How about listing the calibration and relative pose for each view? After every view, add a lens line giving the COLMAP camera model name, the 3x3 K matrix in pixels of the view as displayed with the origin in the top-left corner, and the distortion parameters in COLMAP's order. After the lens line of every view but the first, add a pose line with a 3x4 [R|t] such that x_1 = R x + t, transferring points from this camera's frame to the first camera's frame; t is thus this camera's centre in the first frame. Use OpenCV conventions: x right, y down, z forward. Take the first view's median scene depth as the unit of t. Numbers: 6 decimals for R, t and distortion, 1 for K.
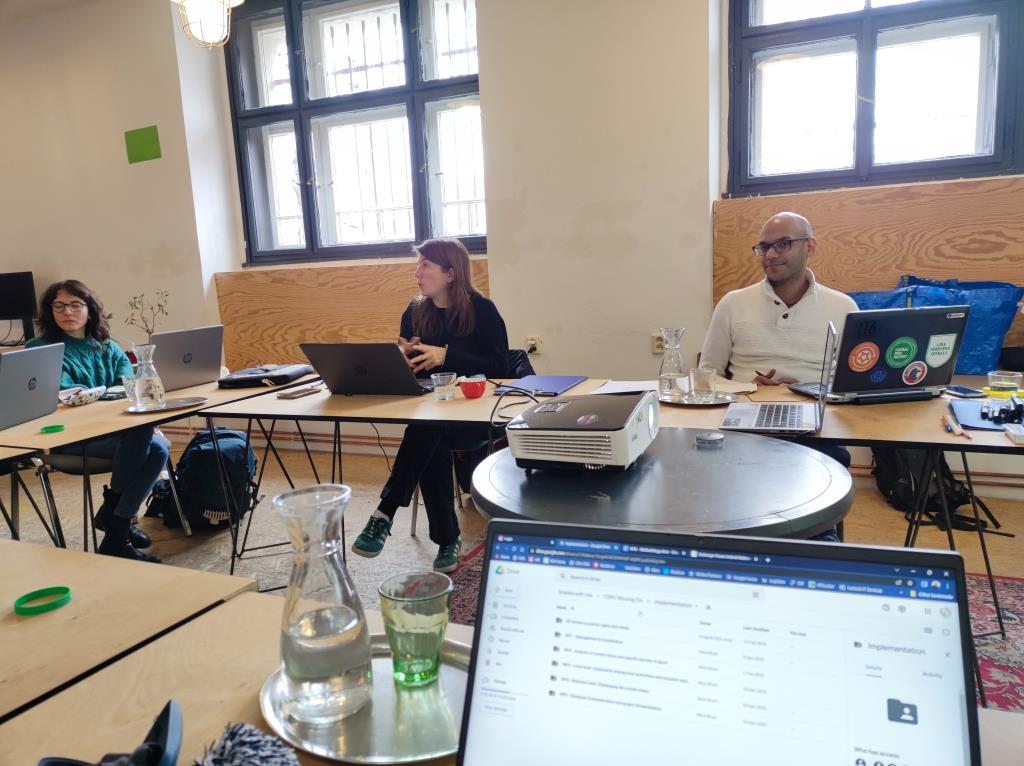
lens RADIAL K [[741.6, 0, 512.3], [0, 741.6, 385.6], [0, 0, 1]] dist [0.050317, -0.042340]
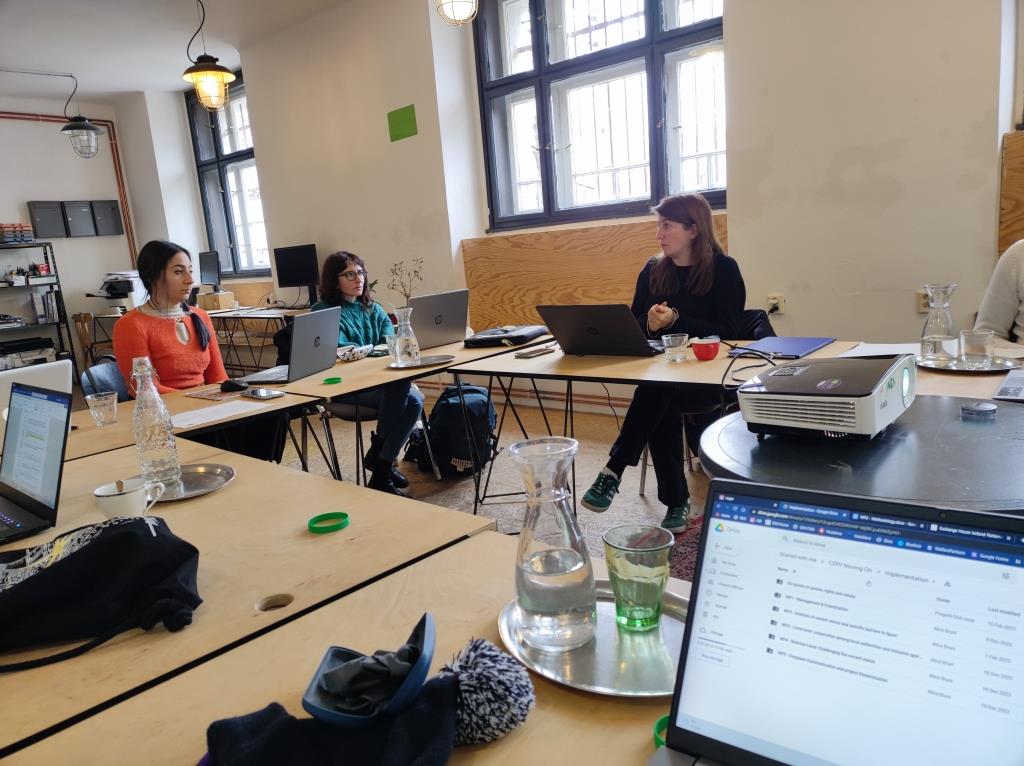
lens RADIAL K [[742.4, 0, 510.3], [0, 742.4, 388.9], [0, 0, 1]] dist [0.047008, -0.043728]
pose [[0.951389, 0.027693, -0.306744, 0.003470], [-0.010277, 0.998249, 0.058248, 0.000244], [0.307820, -0.052264, 0.950008, -0.009456]]
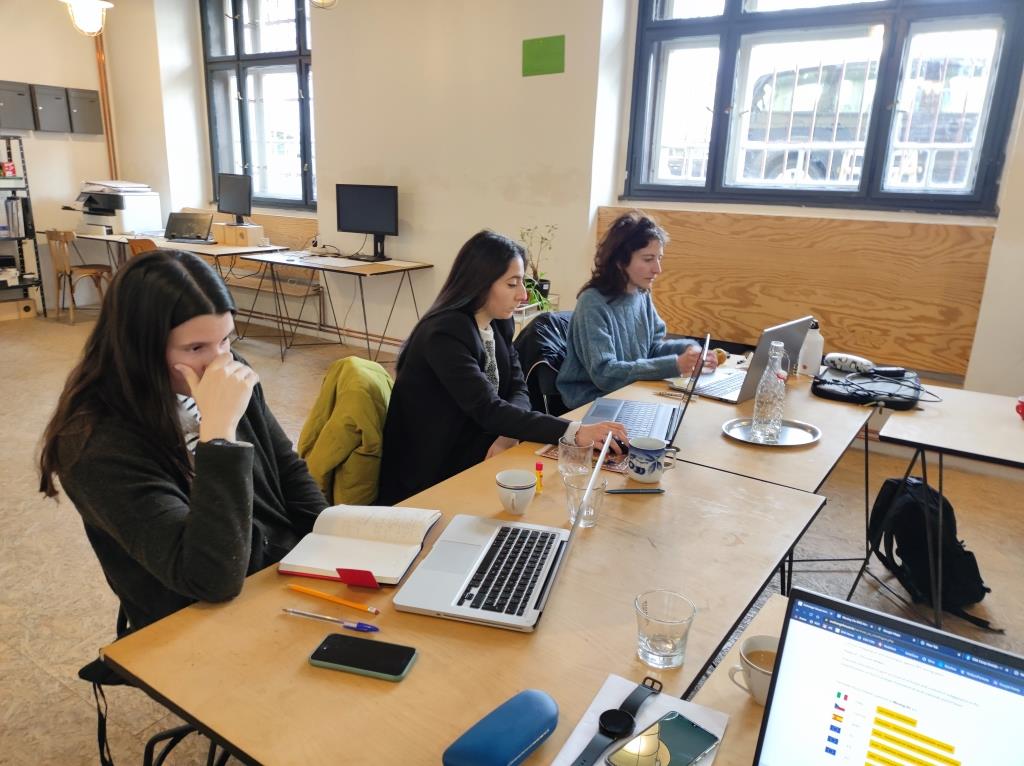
lens RADIAL K [[750.5, 0, 509.8], [0, 750.5, 386.7], [0, 0, 1]] dist [0.039419, -0.039981]
pose [[0.979680, 0.126447, -0.155683, -0.600858], [-0.107165, 0.986149, 0.126592, -0.067778], [0.169534, -0.107336, 0.979662, 0.100527]]
